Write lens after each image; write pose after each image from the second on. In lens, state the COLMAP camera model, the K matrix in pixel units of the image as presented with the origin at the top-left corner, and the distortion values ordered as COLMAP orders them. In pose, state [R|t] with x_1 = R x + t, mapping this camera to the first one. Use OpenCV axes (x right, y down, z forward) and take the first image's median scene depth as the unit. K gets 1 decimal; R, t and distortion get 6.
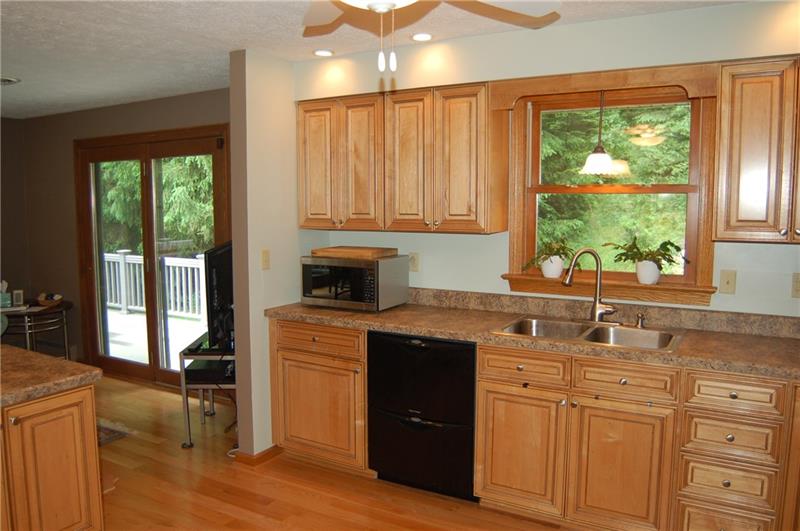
lens RADIAL K [[616.3, 0, 400.0], [0, 616.3, 265.5], [0, 0, 1]] dist [-0.083761, 0.004487]
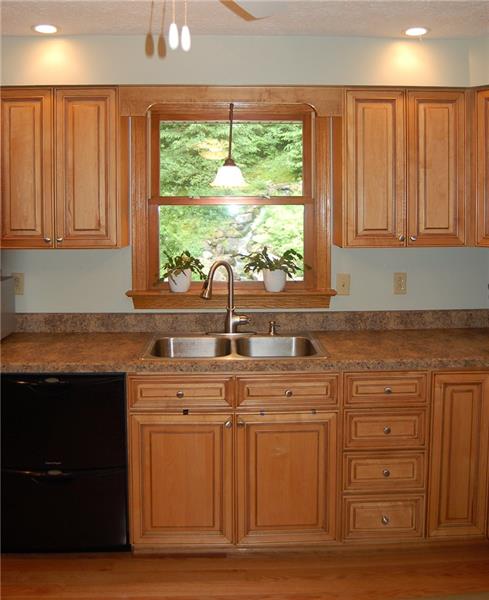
lens RADIAL K [[578.7, 0, 245.1], [0, 578.7, 221.4], [0, 0, 1]] dist [-0.091548, 0.013692]
pose [[0.848899, -0.013437, 0.528384, -0.156120], [0.056686, 0.996225, -0.065738, -0.026997], [-0.525507, 0.085757, 0.846456, 0.178189]]
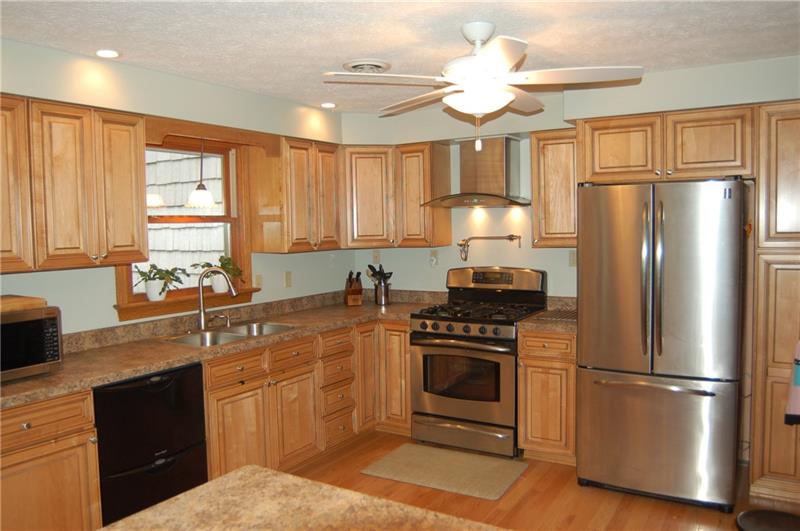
lens RADIAL K [[616.3, 0, 400.0], [0, 616.3, 265.5], [0, 0, 1]] dist [-0.083761, 0.004487]
pose [[0.037774, -0.065456, 0.997140, -0.867678], [0.120785, 0.990835, 0.060466, -0.059322], [-0.991960, 0.118155, 0.045334, 0.557768]]
